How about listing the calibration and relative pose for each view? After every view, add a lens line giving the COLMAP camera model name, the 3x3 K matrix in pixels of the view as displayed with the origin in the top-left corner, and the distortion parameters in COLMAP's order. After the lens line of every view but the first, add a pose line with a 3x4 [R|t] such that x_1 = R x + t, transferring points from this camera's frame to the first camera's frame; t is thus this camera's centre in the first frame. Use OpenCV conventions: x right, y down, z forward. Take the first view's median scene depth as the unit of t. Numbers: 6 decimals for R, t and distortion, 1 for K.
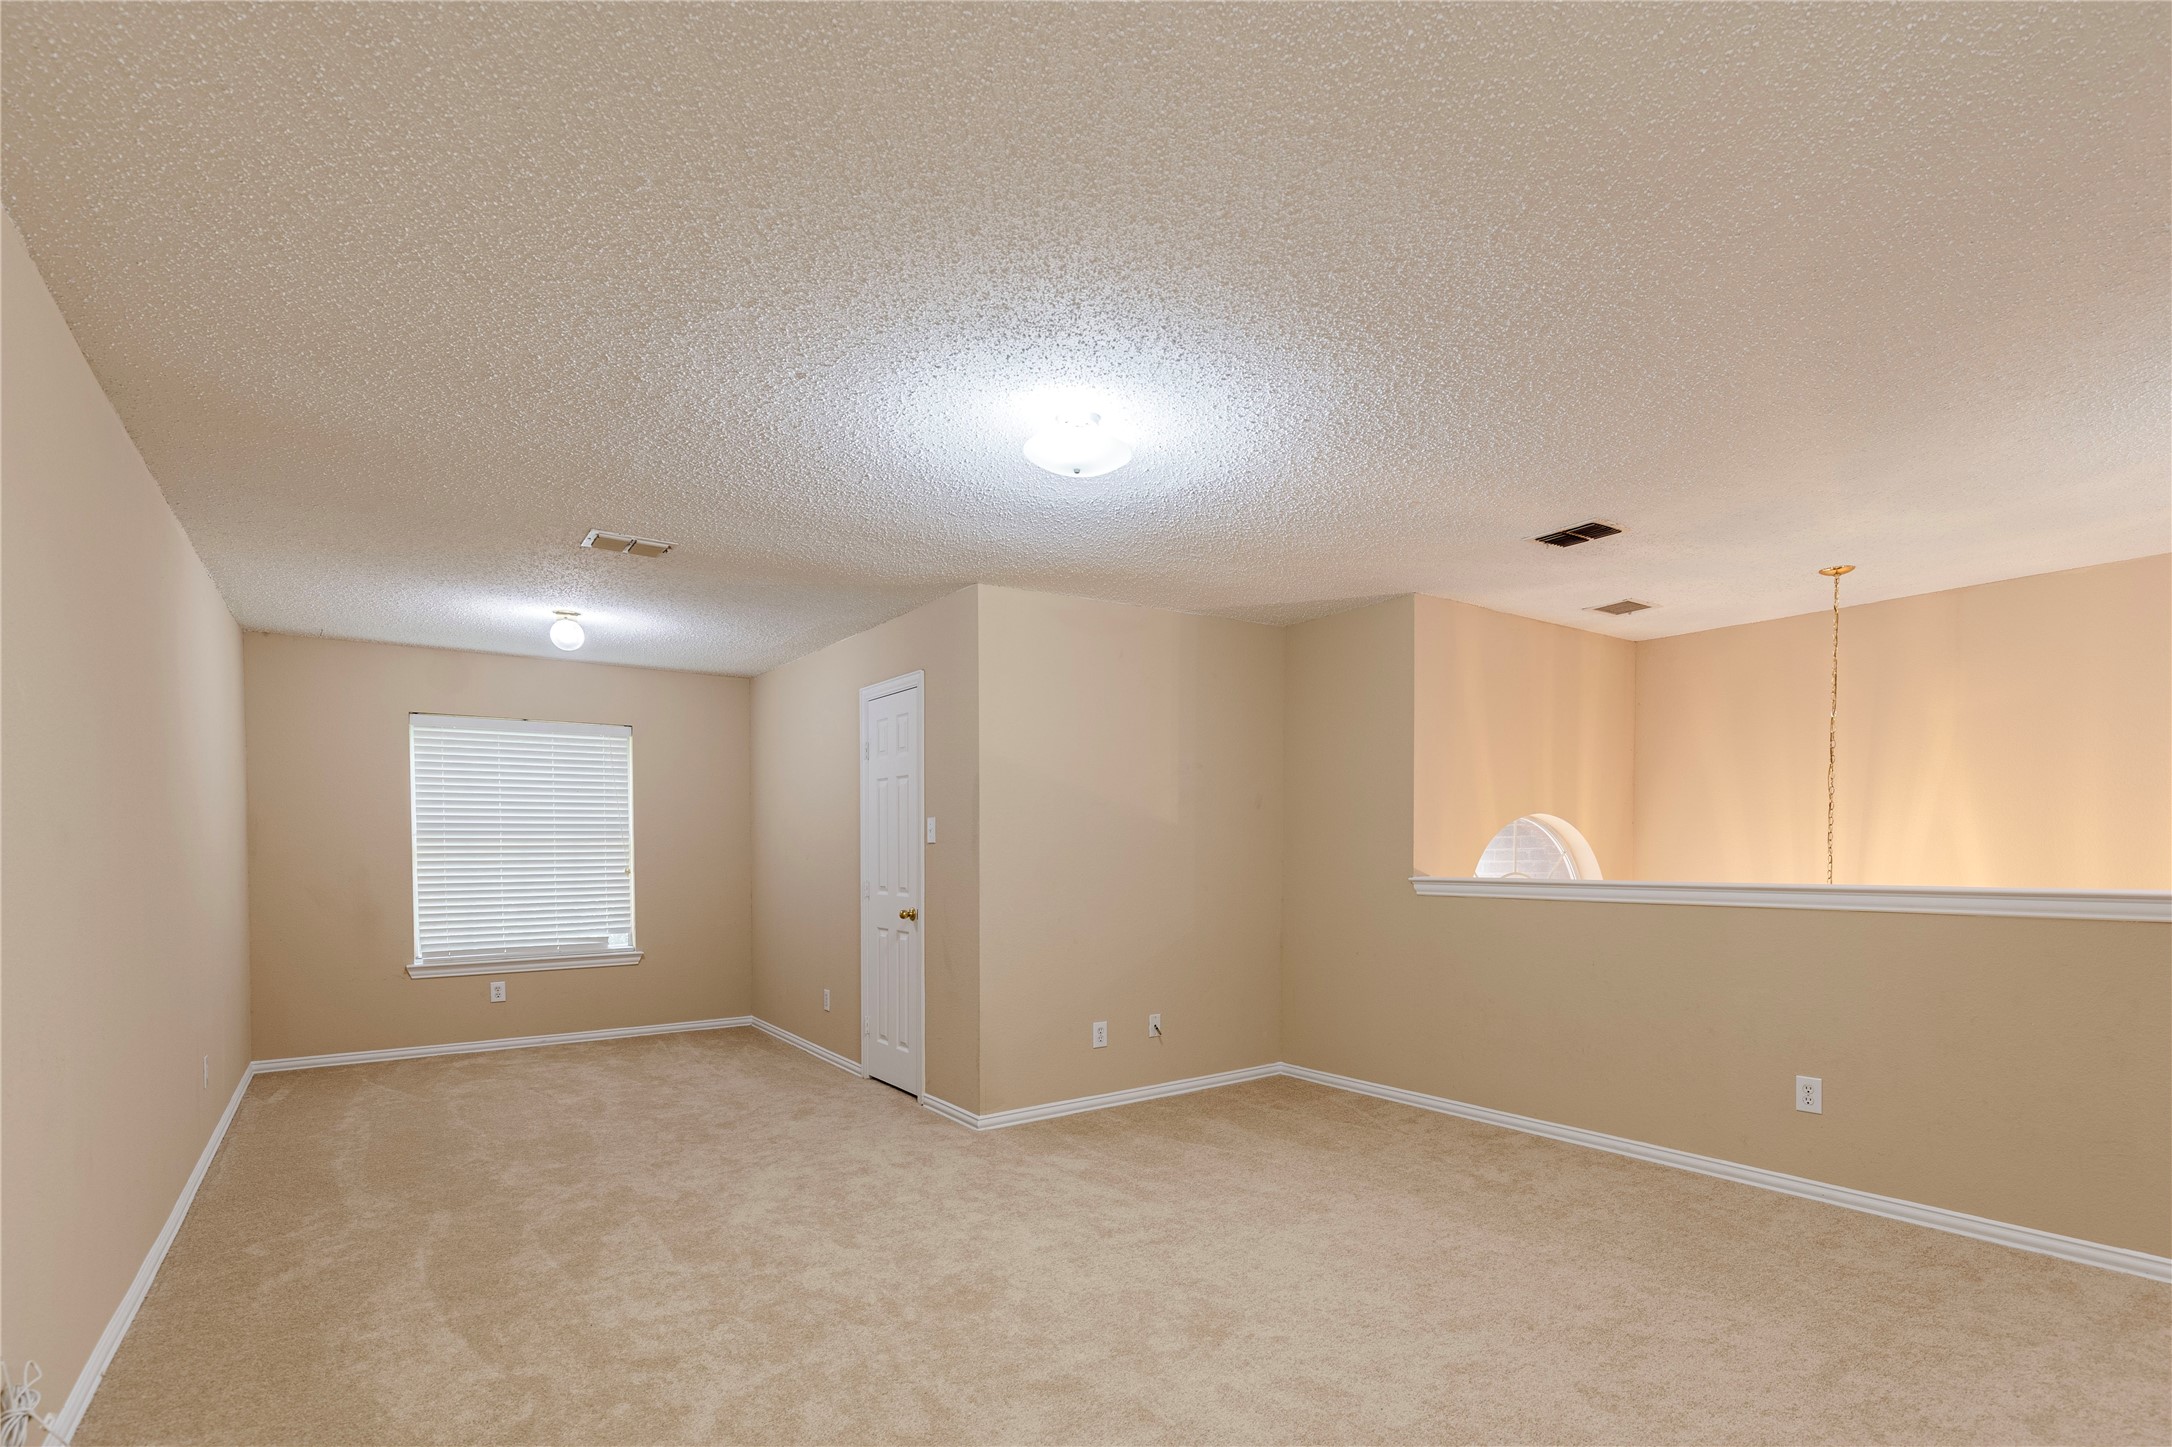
lens RADIAL K [[995.0, 0, 1121.8], [0, 995.0, 845.4], [0, 0, 1]] dist [0.011327, -0.003829]
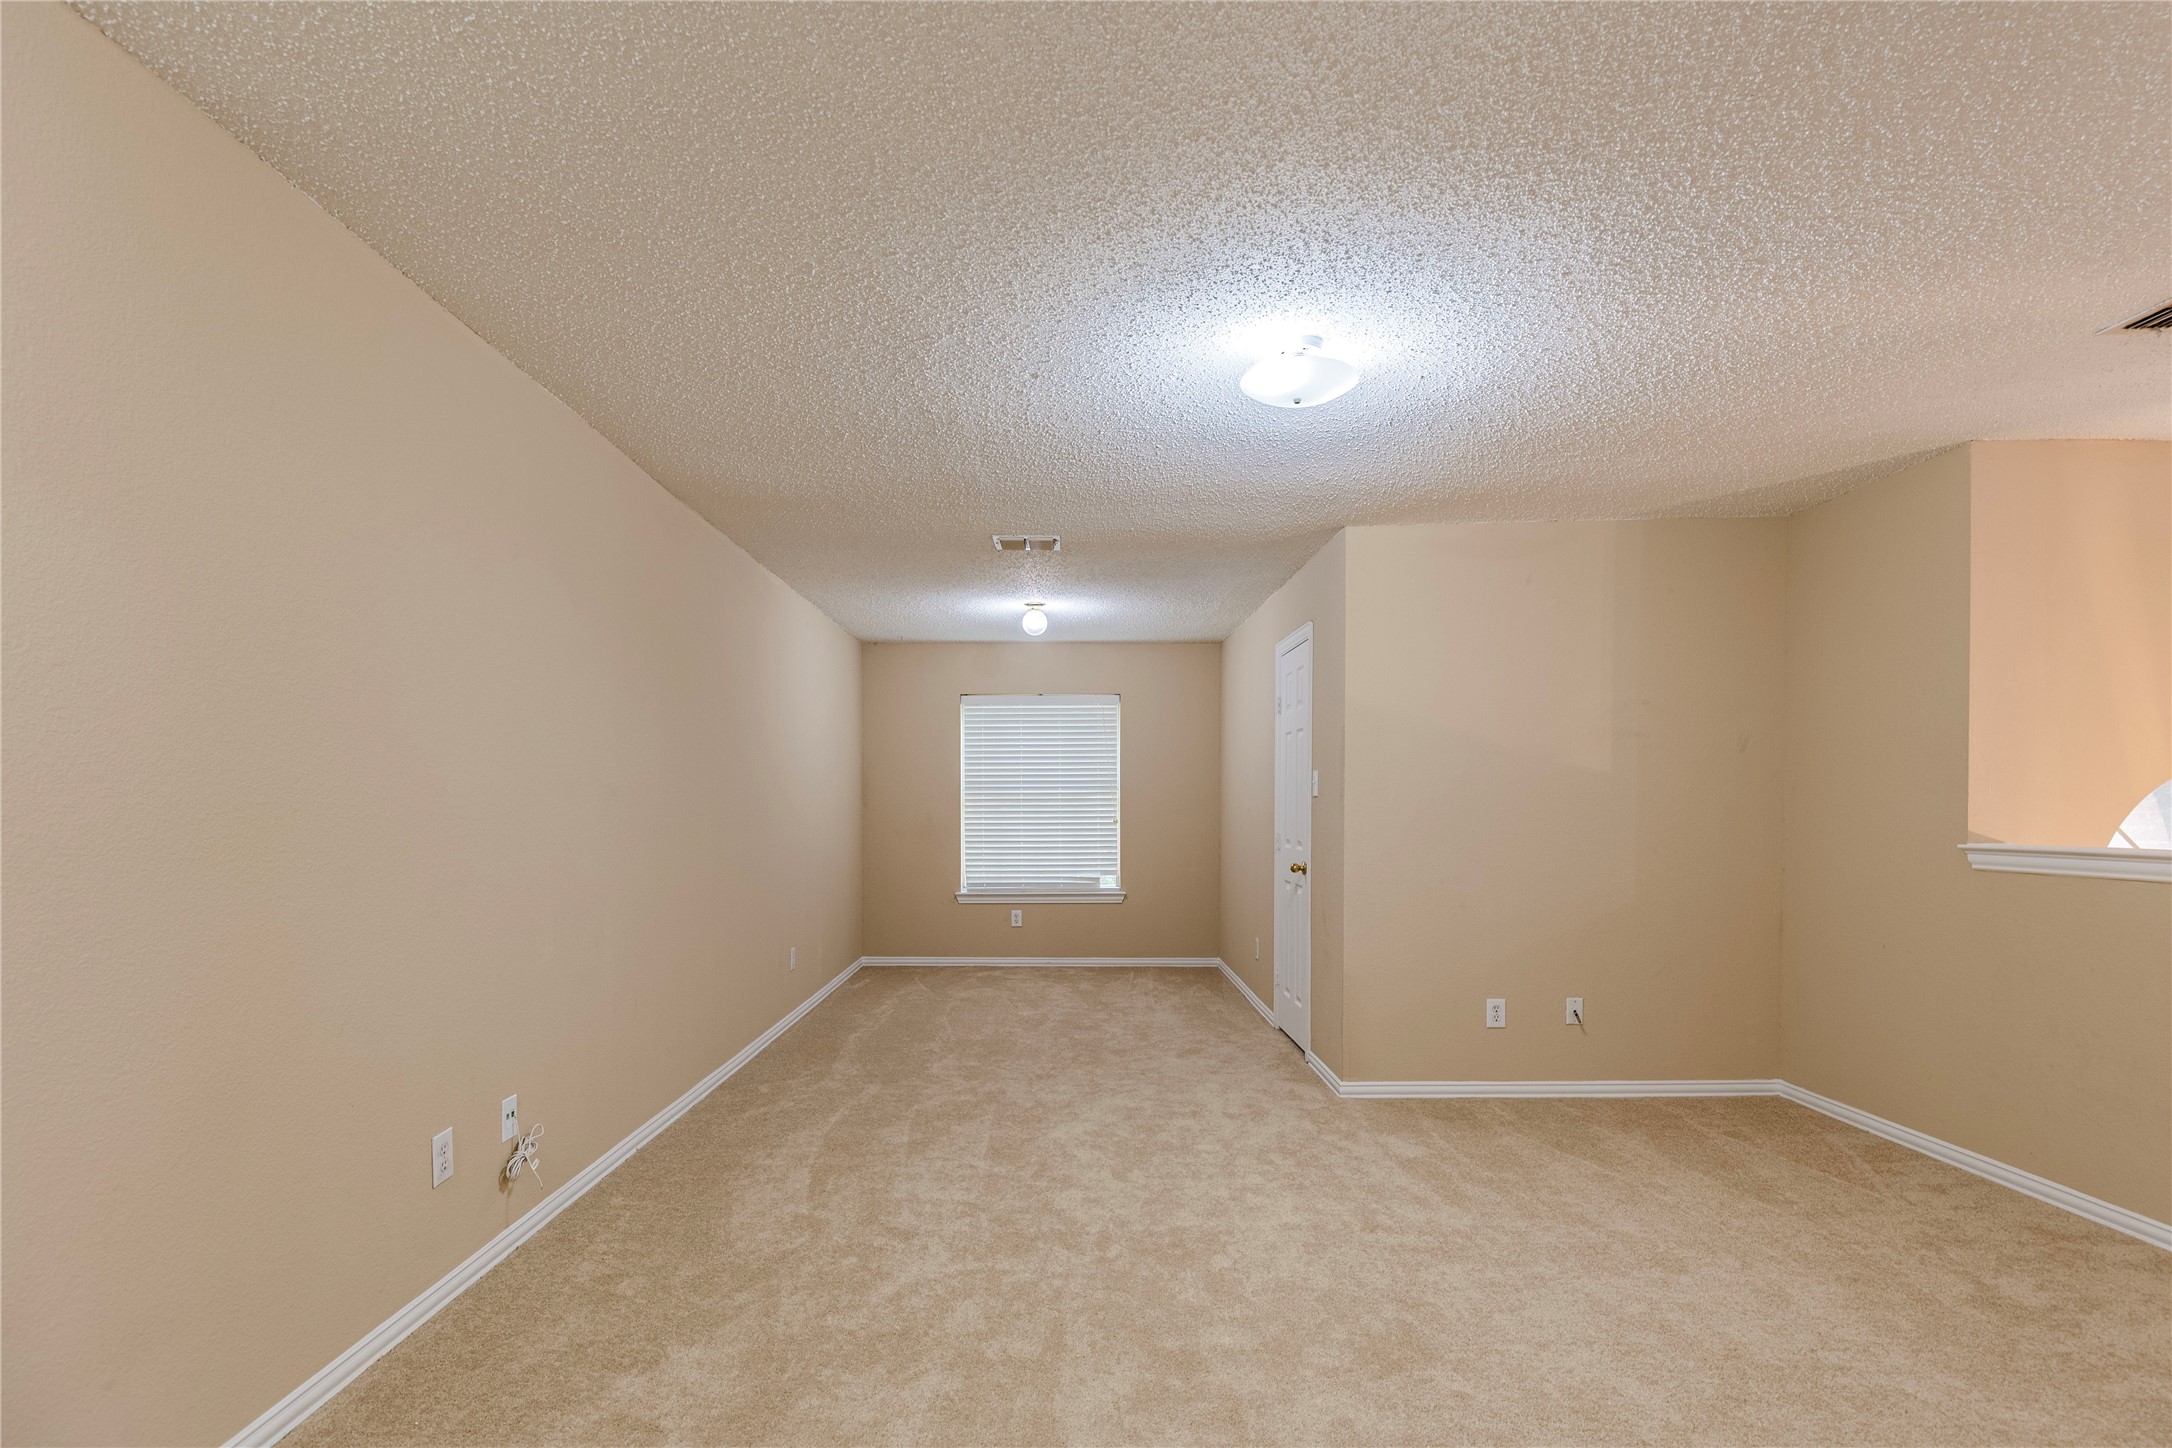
lens RADIAL K [[995.0, 0, 1102.7], [0, 995.0, 785.7], [0, 0, 1]] dist [0.011327, -0.003829]
pose [[0.823176, -0.007527, -0.567737, 0.212933], [0.000537, 0.999922, -0.012479, -0.000629], [0.567786, 0.009968, 0.823116, 0.078695]]
